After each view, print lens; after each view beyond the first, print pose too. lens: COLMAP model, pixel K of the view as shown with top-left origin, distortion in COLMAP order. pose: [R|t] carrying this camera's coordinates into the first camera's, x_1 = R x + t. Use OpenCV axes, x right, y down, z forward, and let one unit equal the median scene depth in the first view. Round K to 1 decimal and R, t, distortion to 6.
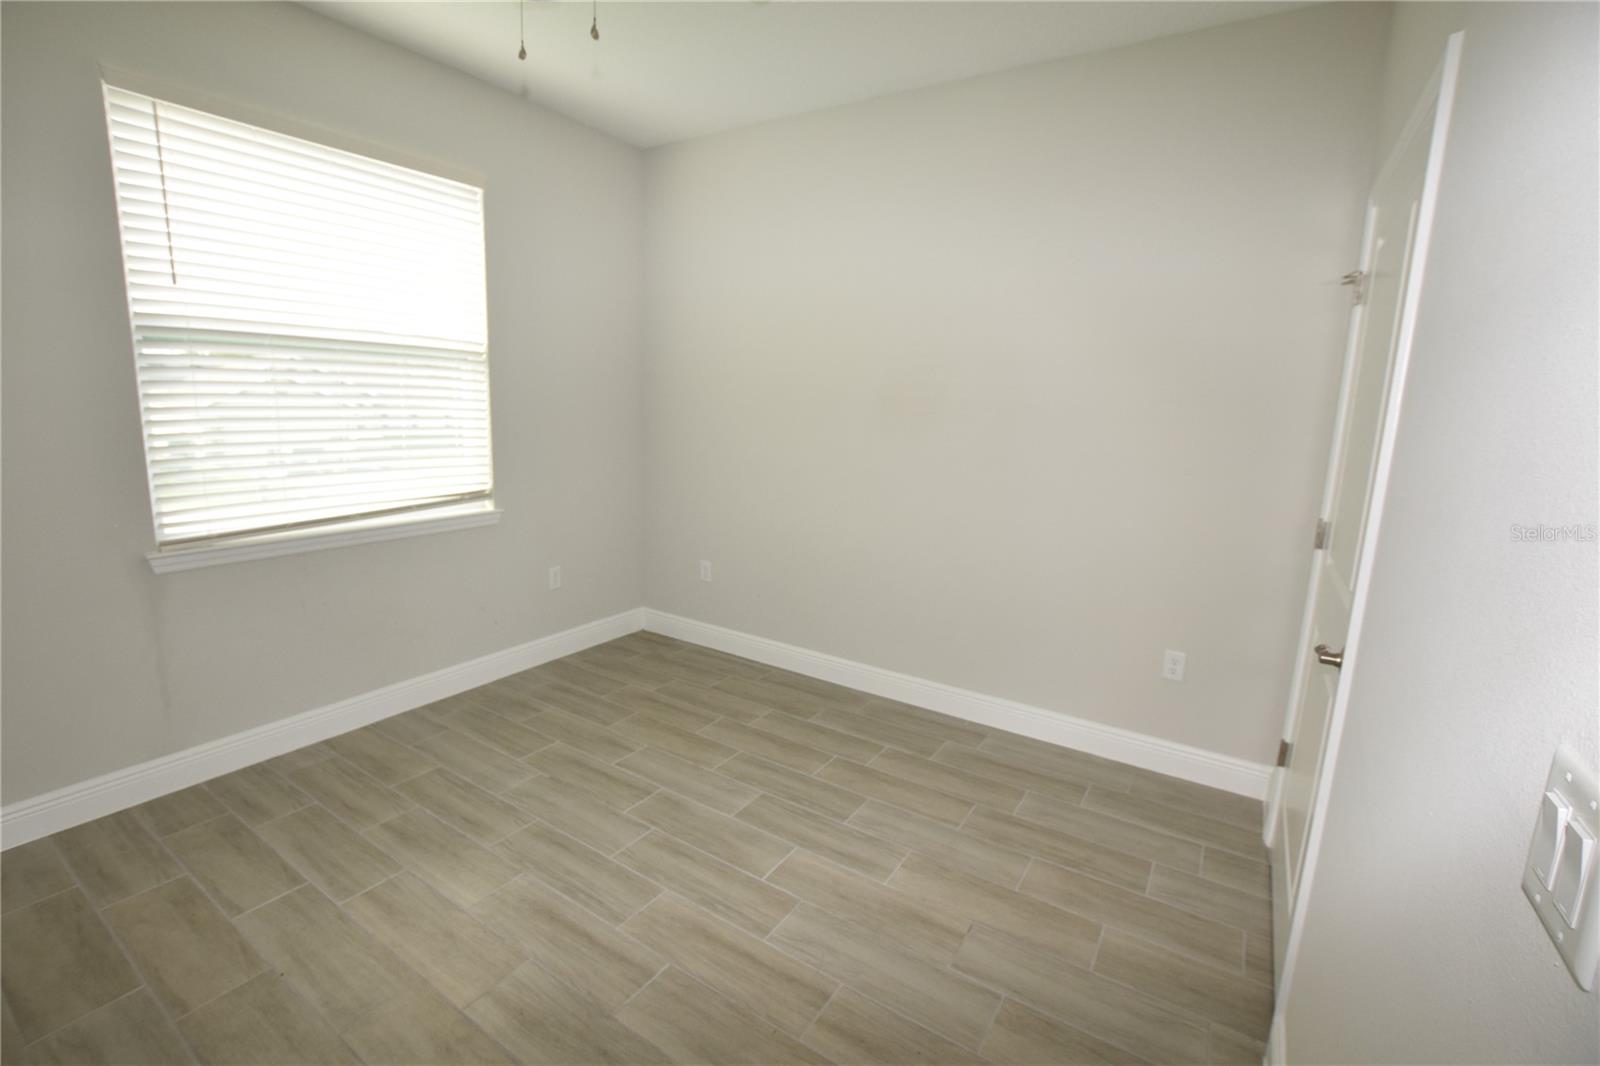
lens RADIAL K [[708.5, 0, 796.6], [0, 708.5, 529.1], [0, 0, 1]] dist [-0.032892, 0.006695]
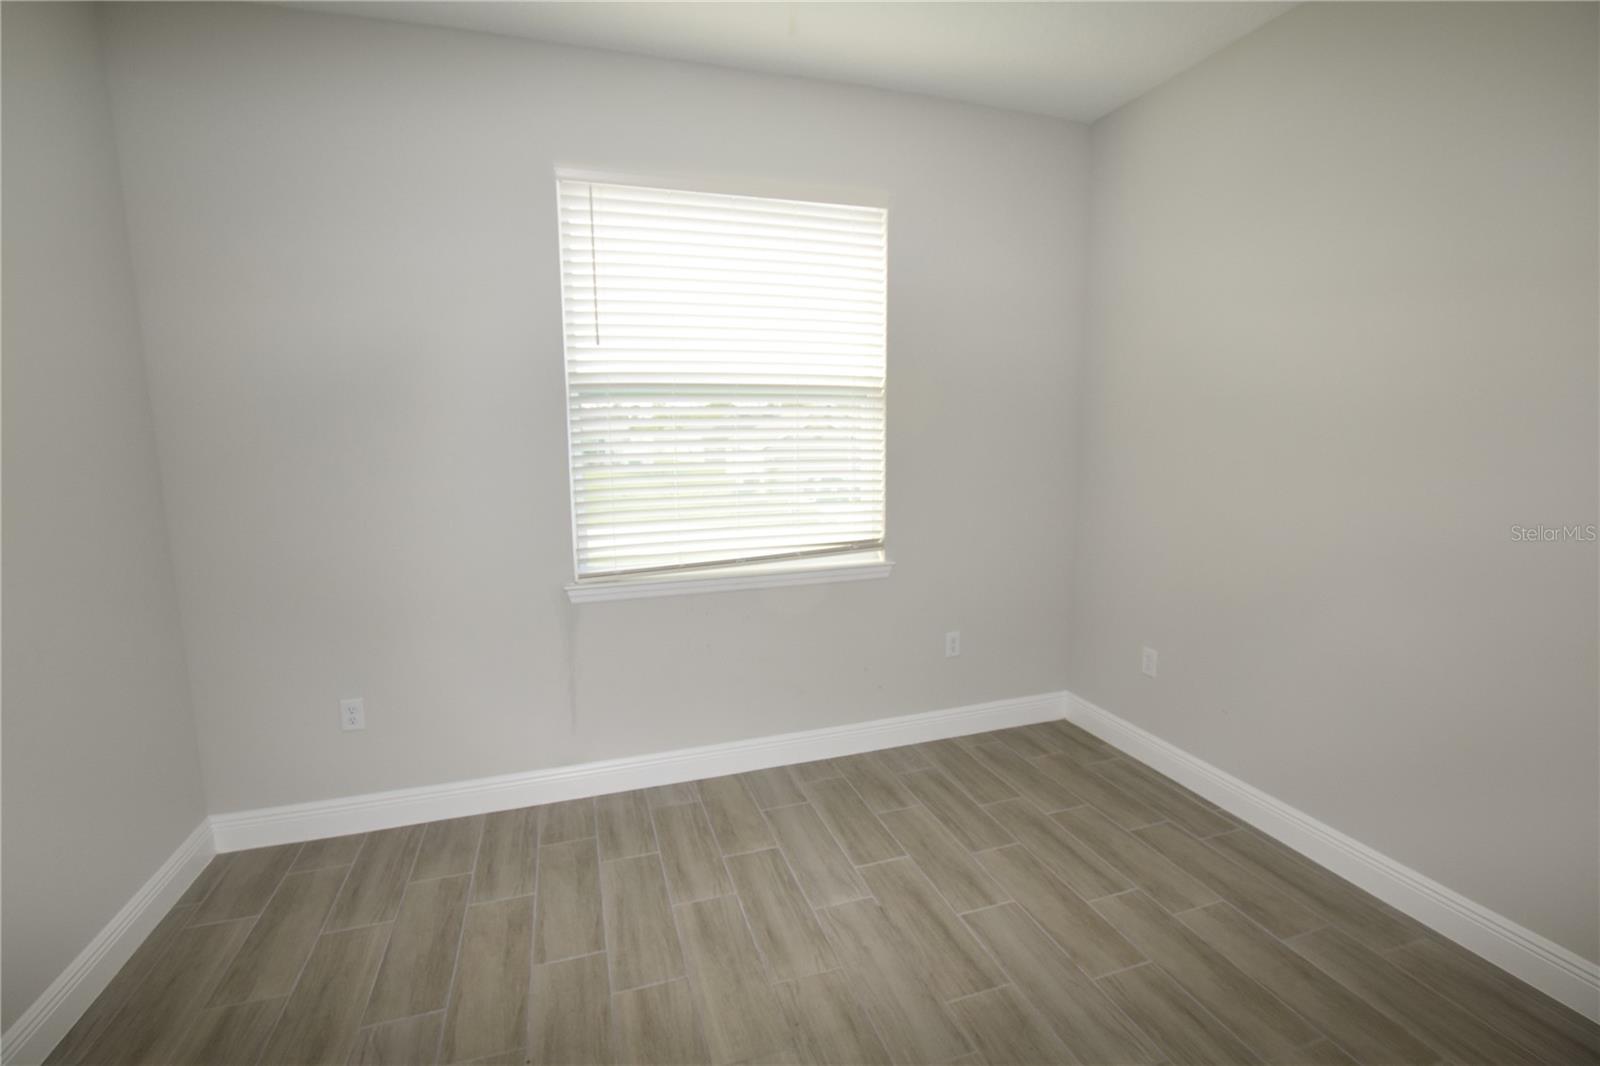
lens RADIAL K [[708.5, 0, 794.3], [0, 708.5, 524.9], [0, 0, 1]] dist [-0.032892, 0.006695]
pose [[0.776296, 0.048389, -0.628508, 0.048713], [-0.079911, 0.996560, -0.021976, -0.048514], [0.625283, 0.067284, 0.777492, 0.241517]]
